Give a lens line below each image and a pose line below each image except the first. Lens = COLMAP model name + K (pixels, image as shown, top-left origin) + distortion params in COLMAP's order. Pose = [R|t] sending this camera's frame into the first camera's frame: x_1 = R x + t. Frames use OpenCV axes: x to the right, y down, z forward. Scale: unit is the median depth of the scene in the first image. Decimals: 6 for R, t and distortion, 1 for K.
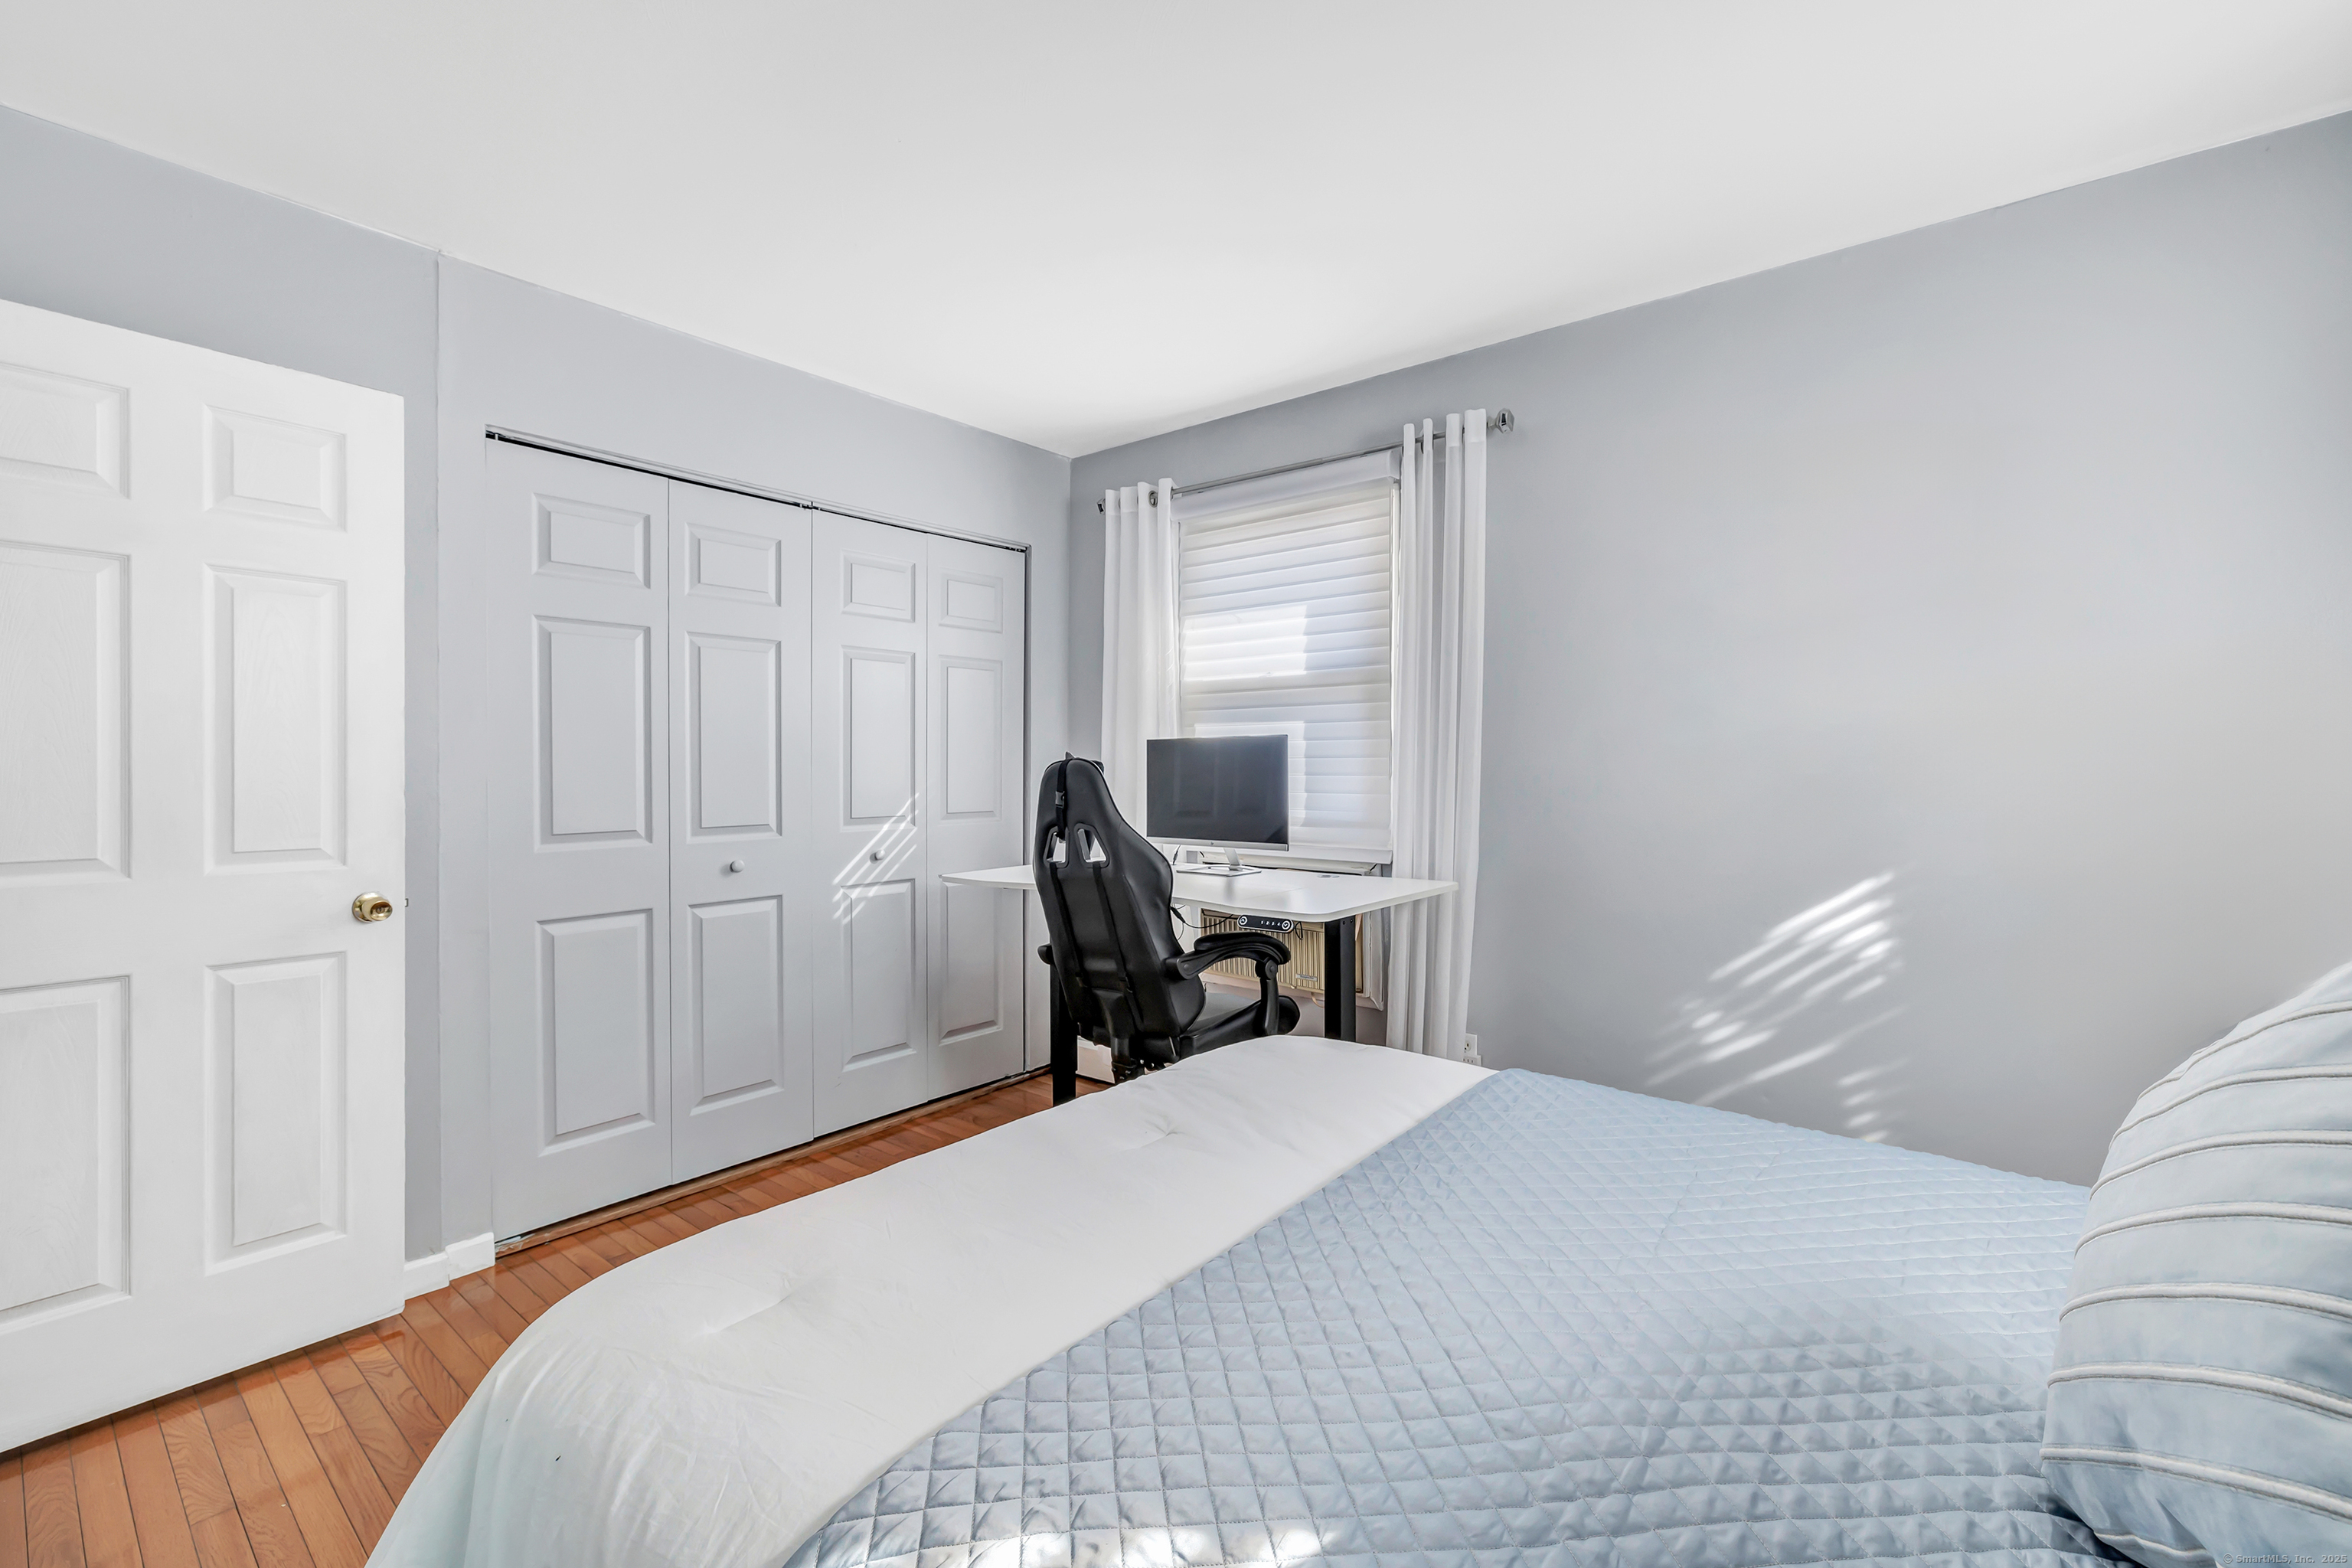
lens RADIAL K [[992.2, 0, 1185.0], [0, 992.2, 774.0], [0, 0, 1]] dist [0.001402, 0.000203]
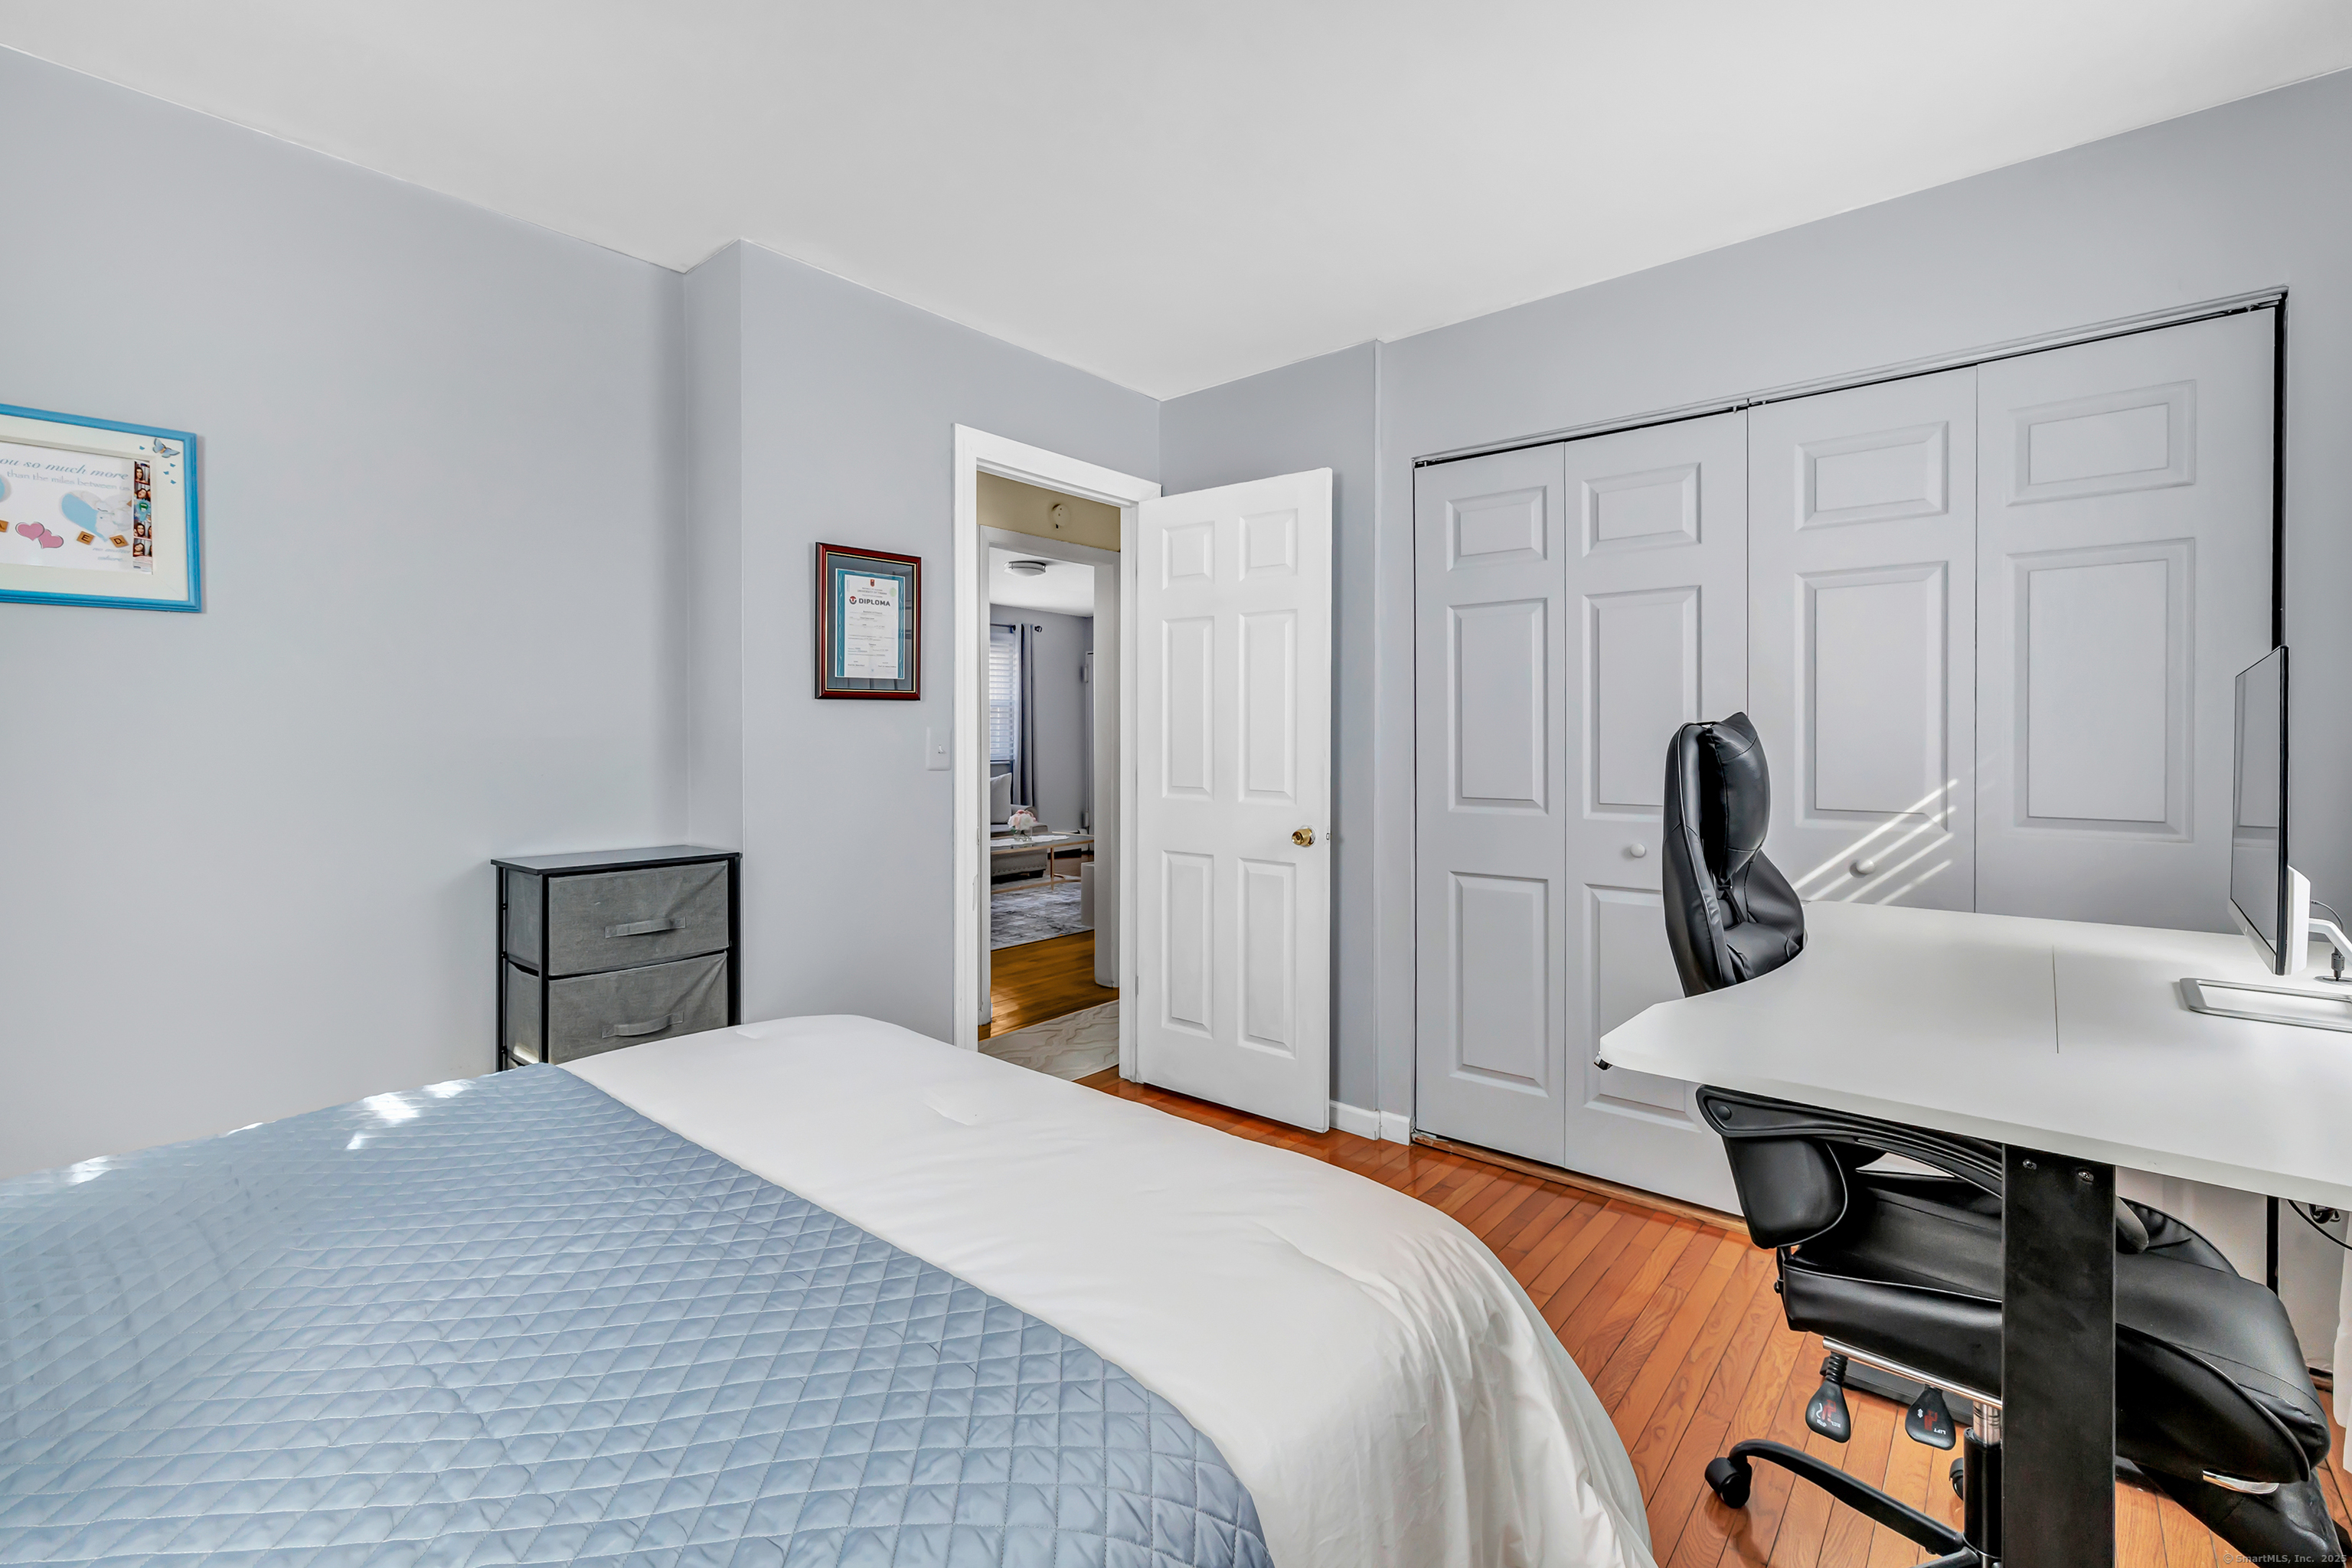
lens RADIAL K [[1034.5, 0, 1154.3], [0, 1034.5, 731.5], [0, 0, 1]] dist [0.001075, 0.000107]
pose [[-0.030808, 0.000479, -0.999525, 0.410930], [-0.005441, 0.999985, 0.000646, -0.009388], [0.999511, 0.005458, -0.030805, 0.509333]]
